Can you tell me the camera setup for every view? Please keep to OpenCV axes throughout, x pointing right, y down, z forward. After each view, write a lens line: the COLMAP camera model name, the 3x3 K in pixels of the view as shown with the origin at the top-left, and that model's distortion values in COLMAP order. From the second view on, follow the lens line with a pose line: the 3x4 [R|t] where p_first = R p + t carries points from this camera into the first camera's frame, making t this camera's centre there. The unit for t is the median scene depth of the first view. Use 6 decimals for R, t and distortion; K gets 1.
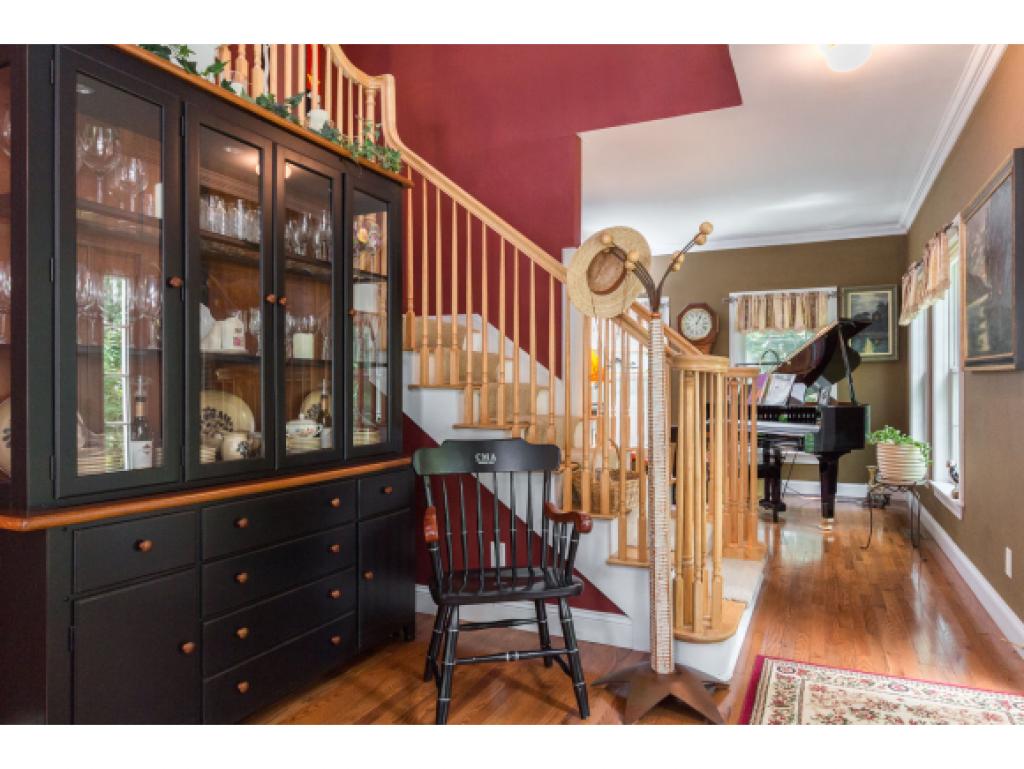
lens RADIAL K [[653.3, 0, 514.6], [0, 653.3, 385.1], [0, 0, 1]] dist [0.011435, -0.000870]
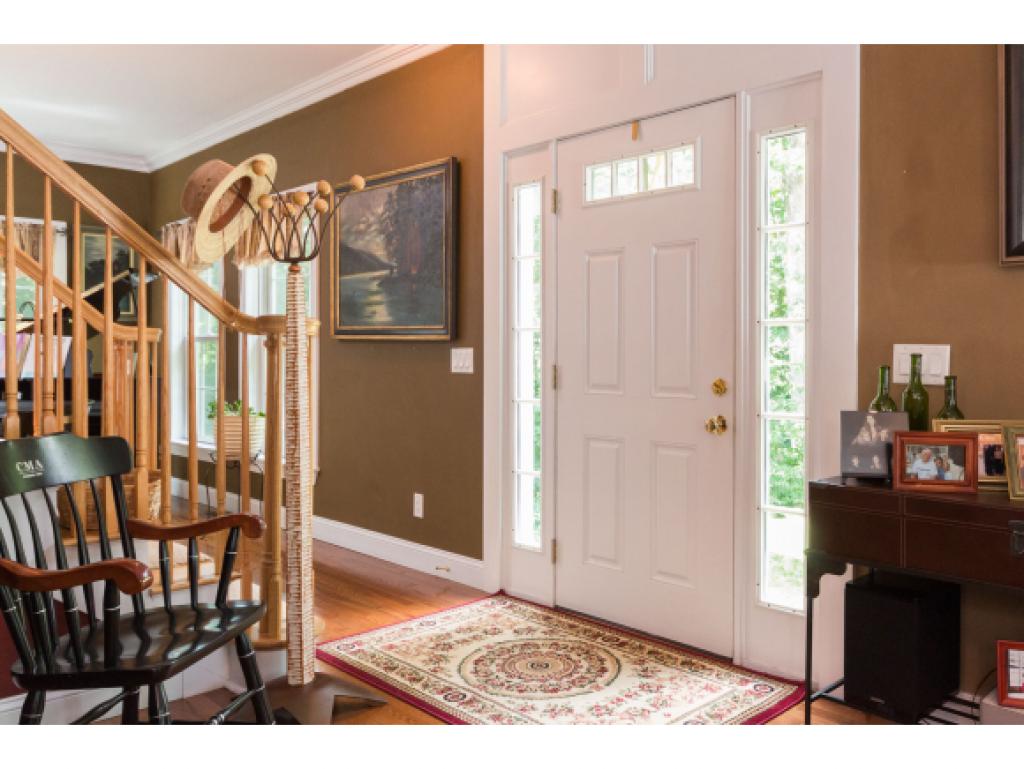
lens RADIAL K [[914.5, 0, 519.4], [0, 914.5, 374.2], [0, 0, 1]] dist [-0.017471, -0.000918]
pose [[0.332131, -0.015901, 0.943099, -0.770282], [-0.008782, 0.999762, 0.019949, 0.004186], [-0.943192, -0.014908, 0.331912, 0.323613]]
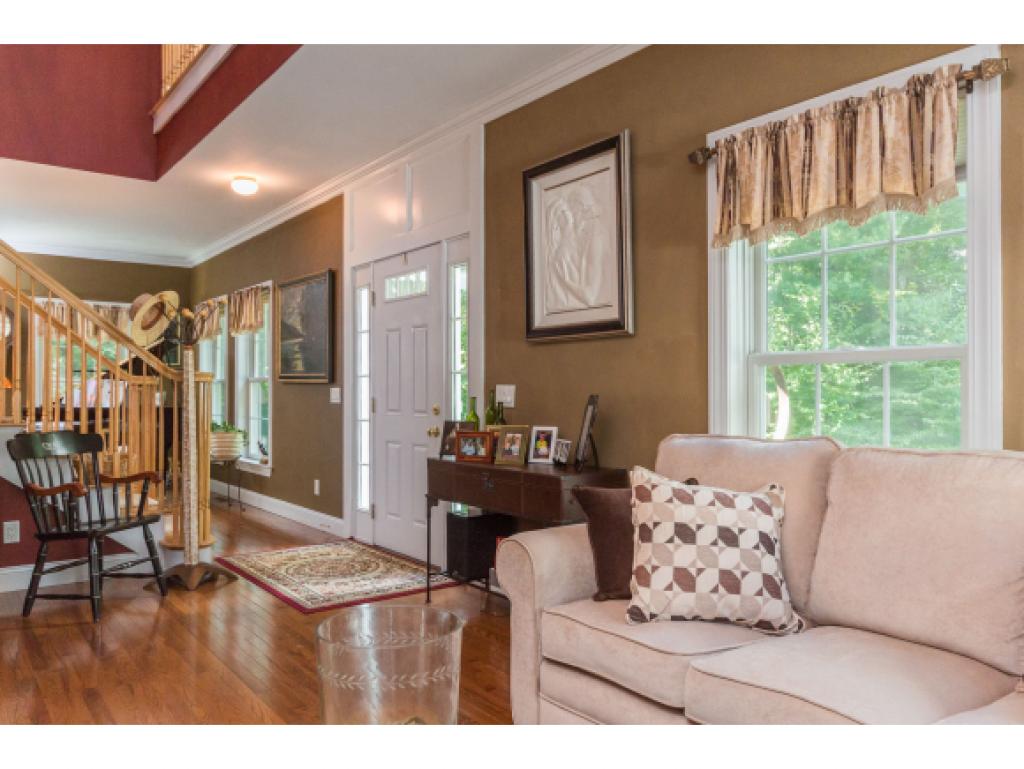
lens RADIAL K [[914.5, 0, 504.6], [0, 914.5, 388.4], [0, 0, 1]] dist [-0.017471, -0.000918]
pose [[0.482278, 0.004237, 0.876008, -1.335018], [-0.003293, 0.999990, -0.003023, -0.000291], [-0.876012, -0.001427, 0.482287, -0.746037]]
